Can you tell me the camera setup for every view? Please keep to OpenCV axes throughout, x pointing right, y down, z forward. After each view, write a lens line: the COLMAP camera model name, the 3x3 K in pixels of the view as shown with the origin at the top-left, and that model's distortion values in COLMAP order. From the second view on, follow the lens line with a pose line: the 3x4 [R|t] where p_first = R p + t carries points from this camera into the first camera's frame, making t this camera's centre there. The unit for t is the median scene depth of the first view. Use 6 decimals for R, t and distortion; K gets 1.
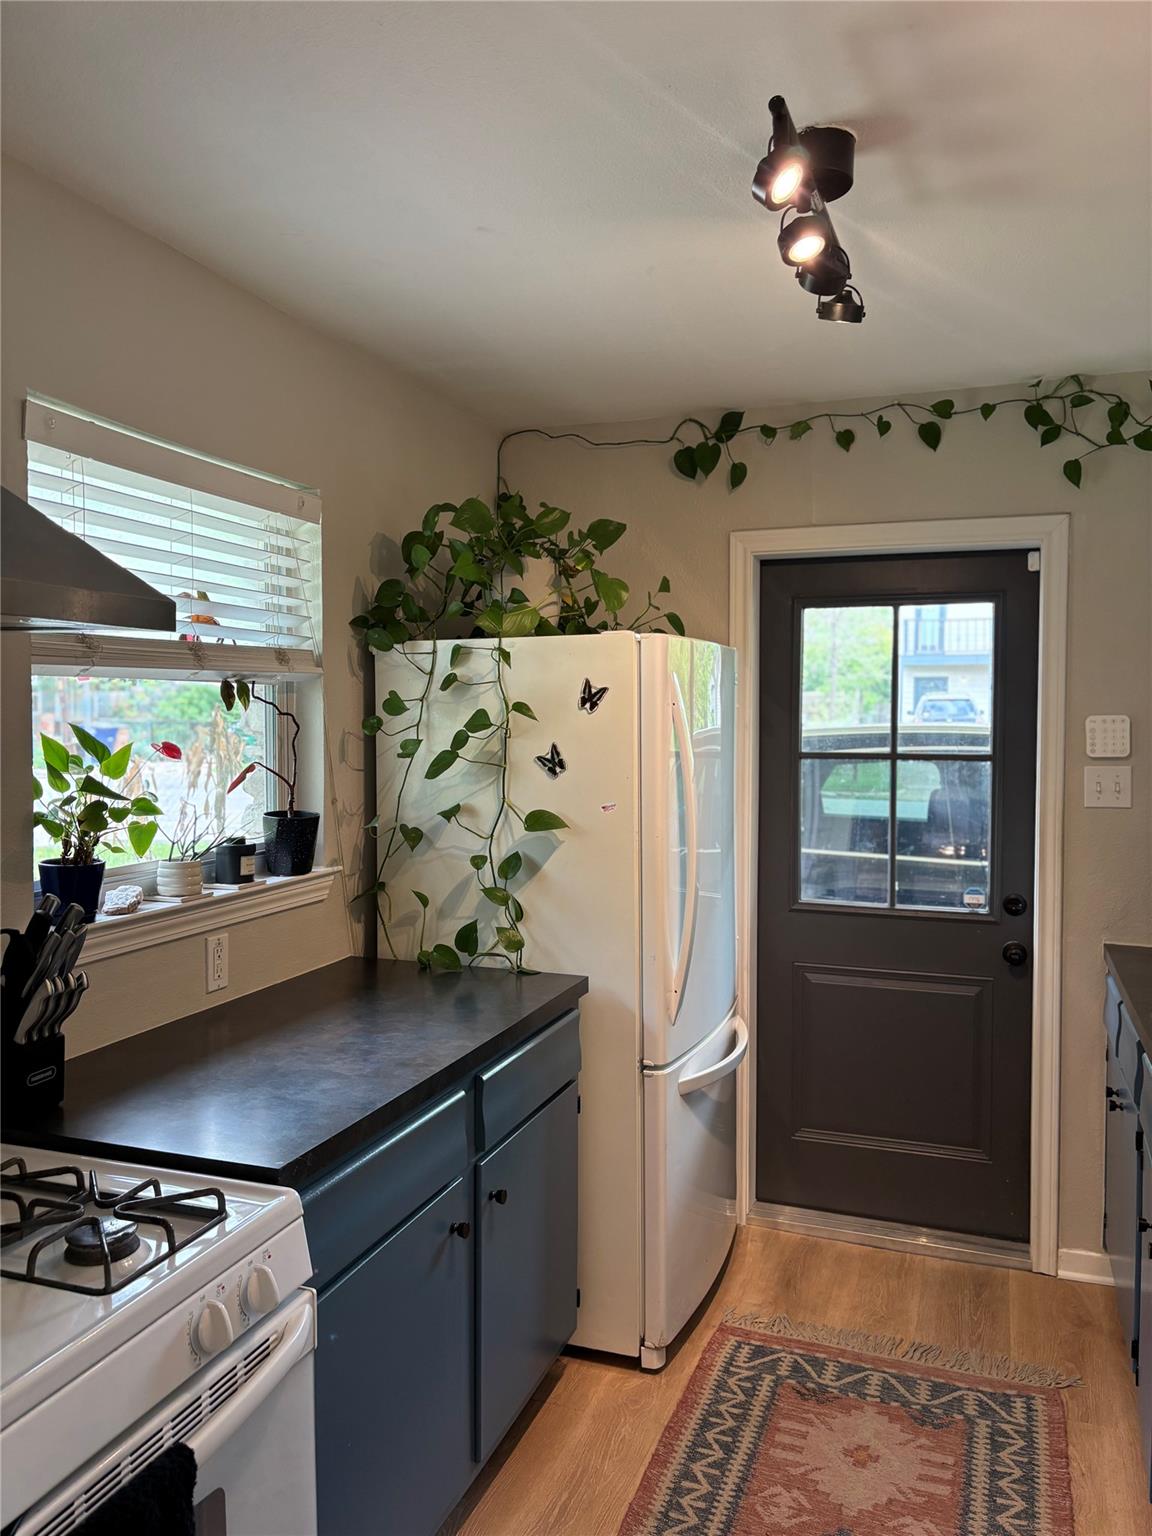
lens RADIAL K [[1170.9, 0, 564.1], [0, 1170.9, 757.6], [0, 0, 1]] dist [0.047419, -0.050363]
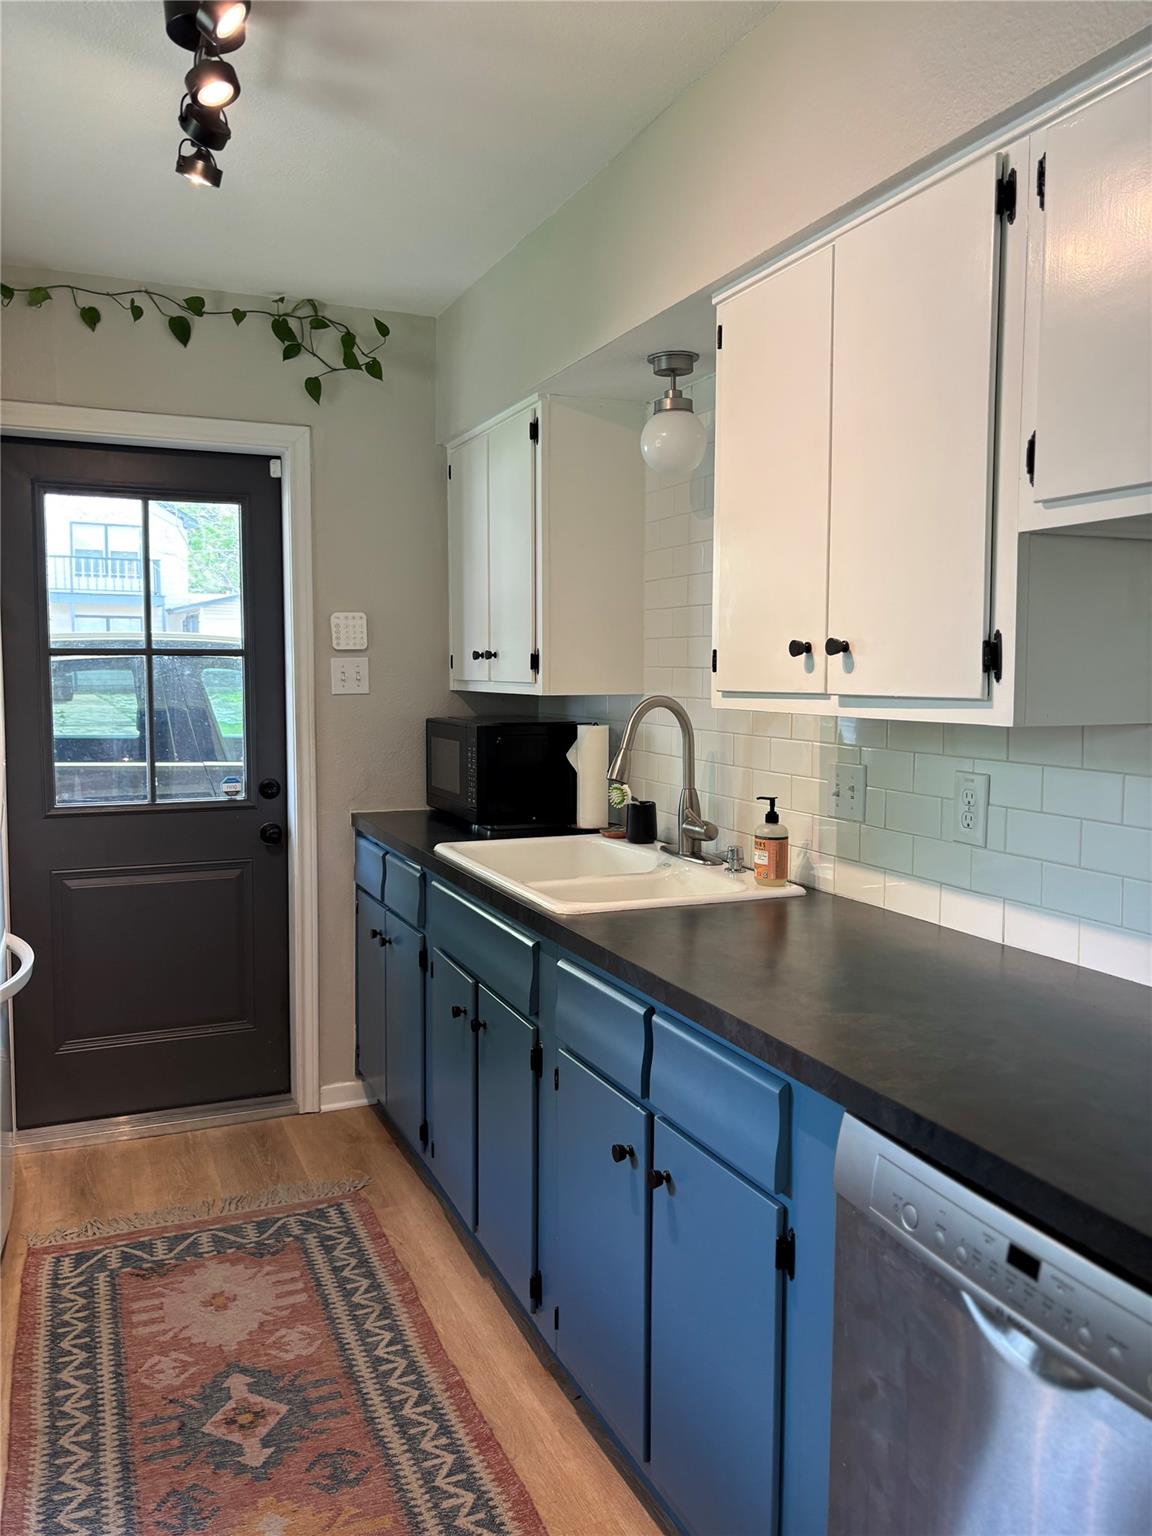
lens RADIAL K [[1170.9, 0, 558.6], [0, 1170.9, 756.5], [0, 0, 1]] dist [0.047419, -0.050363]
pose [[0.729027, -0.055089, 0.682264, -0.180598], [0.025144, 0.998239, 0.053735, 0.050151], [-0.684023, -0.022019, 0.729128, 0.036455]]
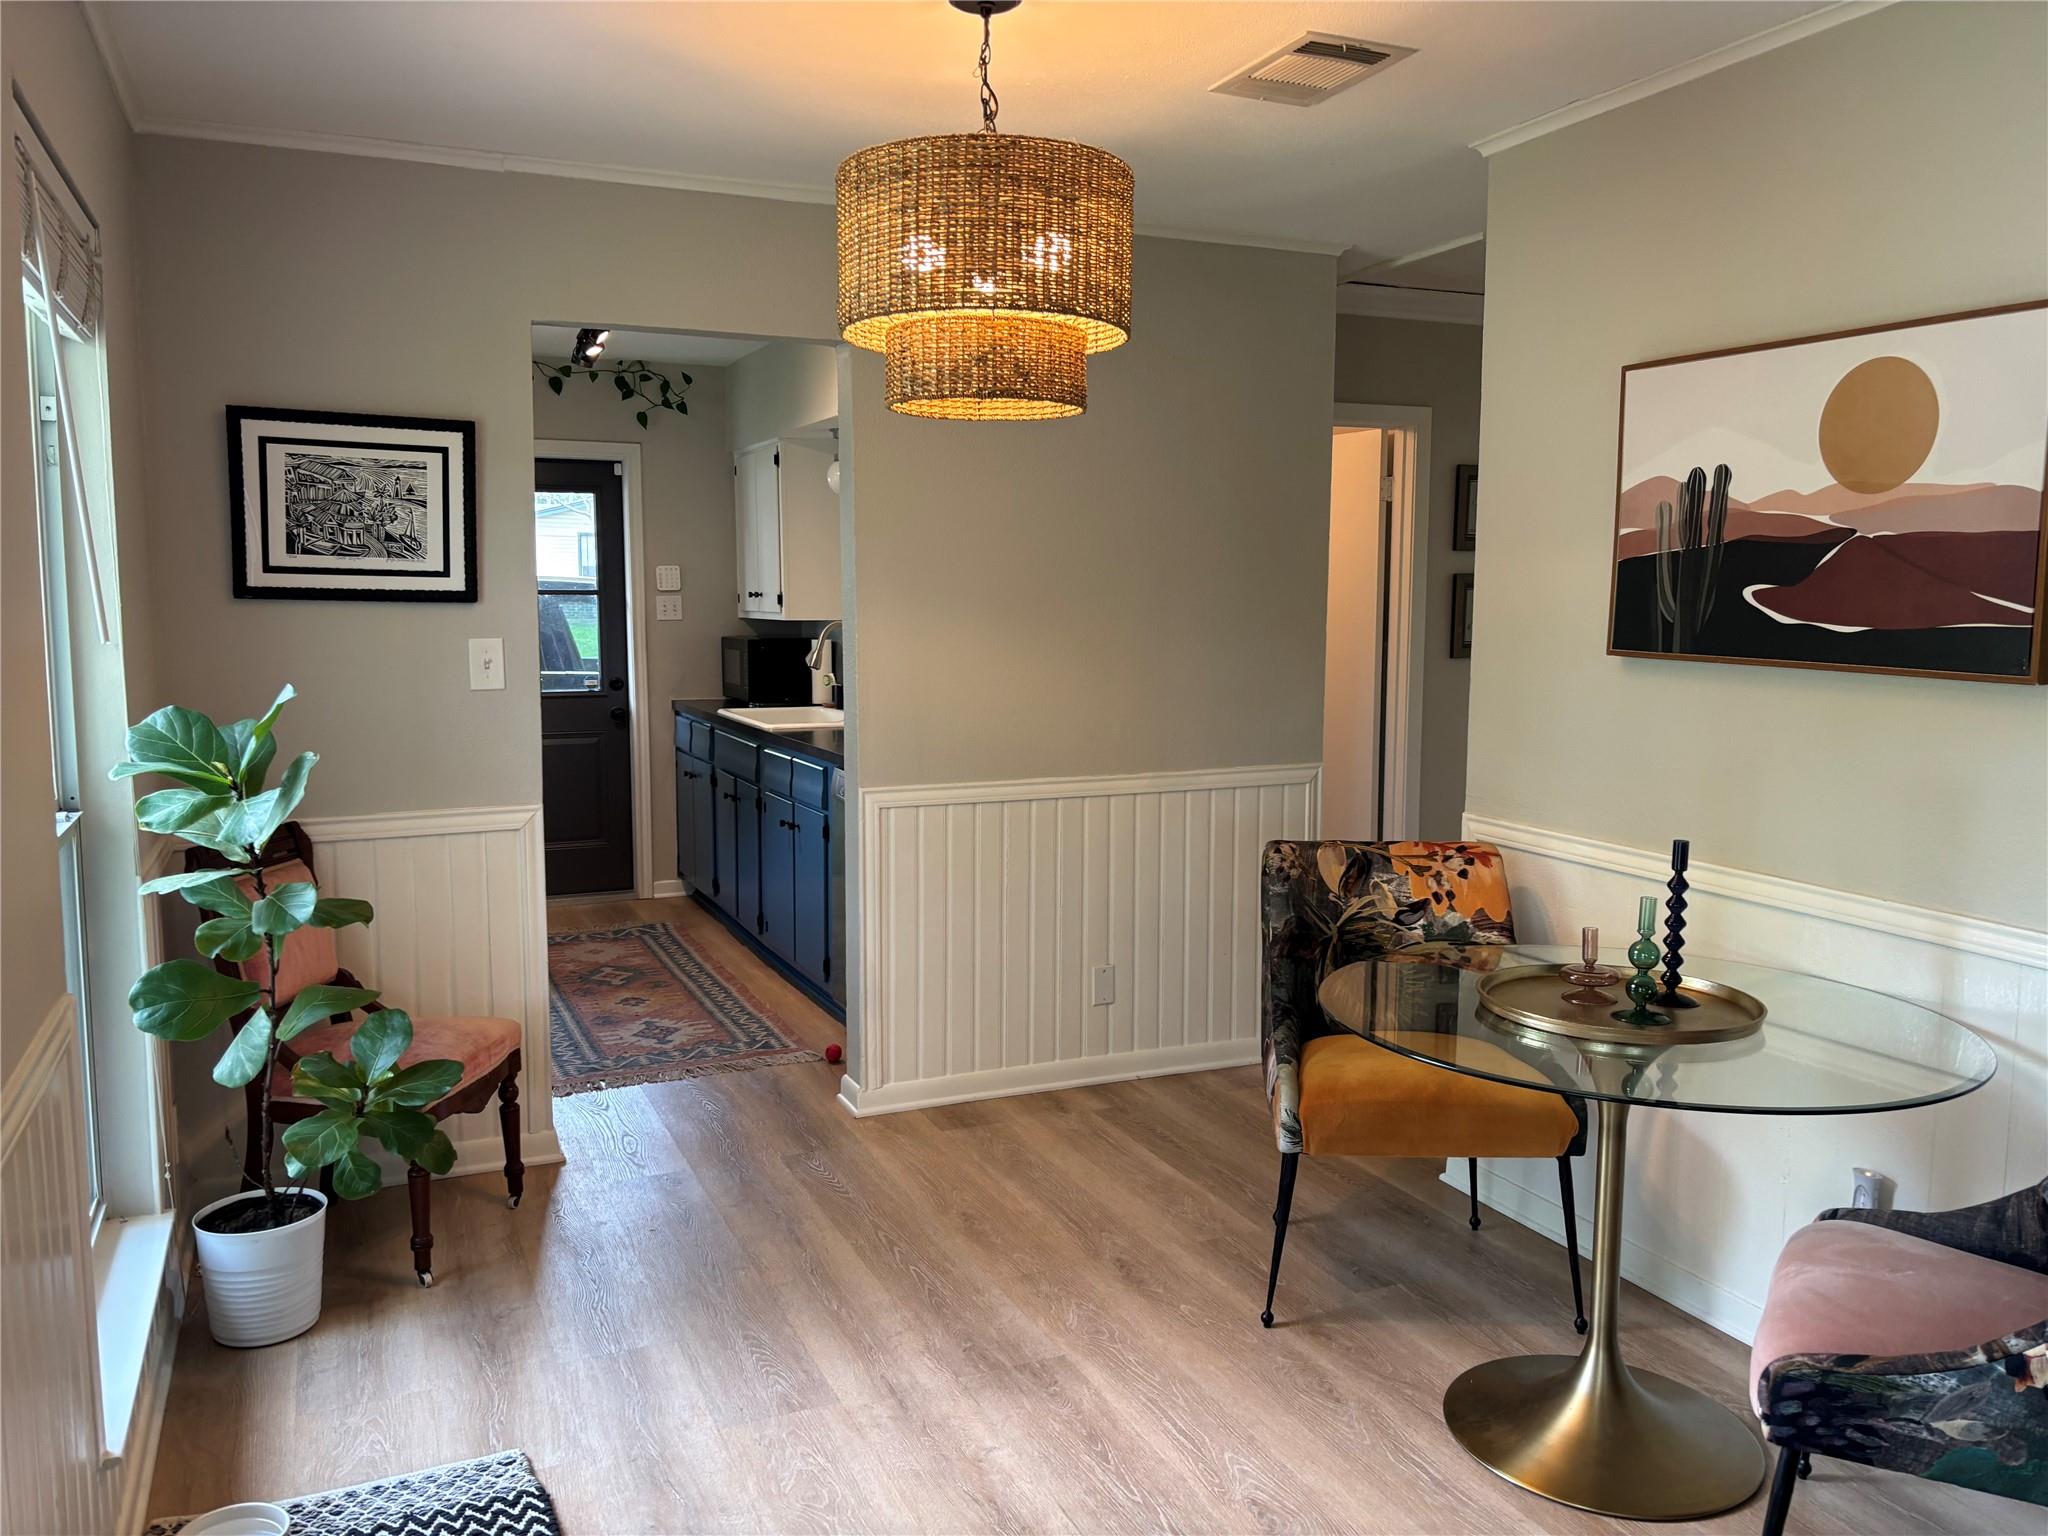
lens RADIAL K [[1561.2, 0, 1056.2], [0, 1561.2, 784.3], [0, 0, 1]] dist [0.047419, -0.050363]
pose [[0.702227, -0.085138, 0.706844, -0.824595], [0.023926, 0.995085, 0.096087, 0.079563], [-0.711551, -0.050563, 0.700813, -1.071486]]
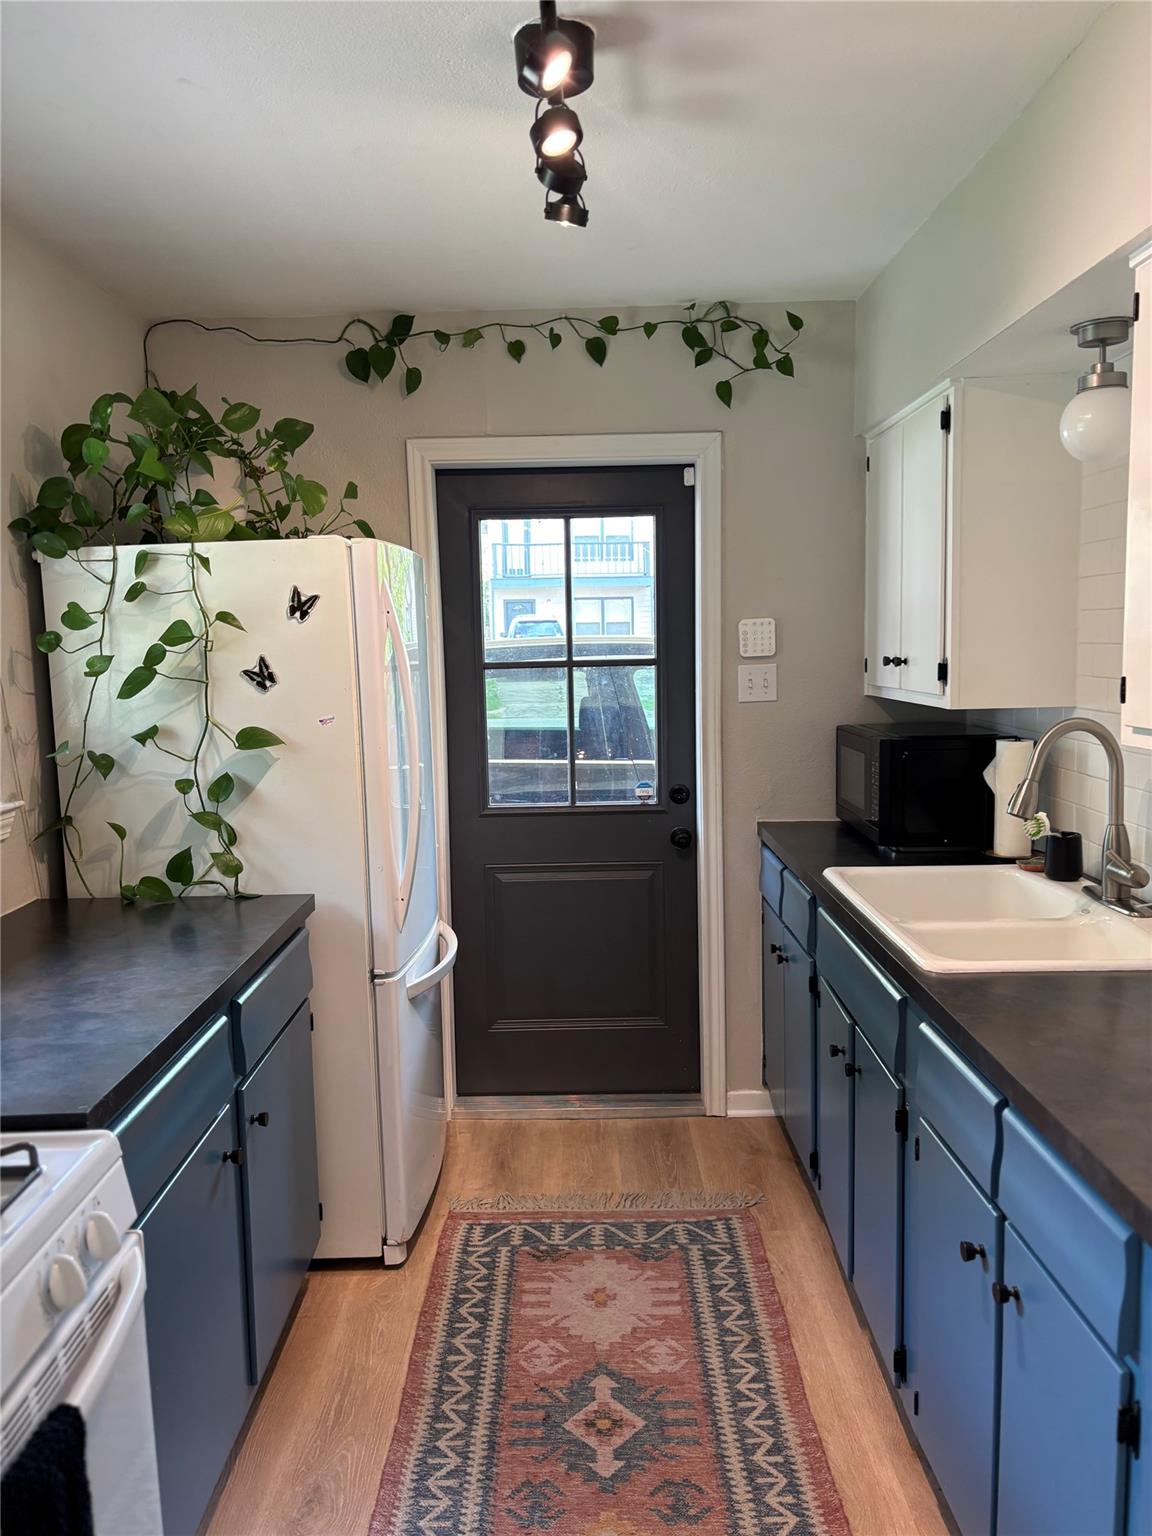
lens RADIAL K [[1170.9, 0, 560.7], [0, 1170.9, 766.6], [0, 0, 1]] dist [0.047419, -0.050363]
pose [[0.940287, -0.061238, 0.334828, -0.099097], [0.037563, 0.996344, 0.076737, 0.012503], [-0.338303, -0.059578, 0.939149, 0.014379]]
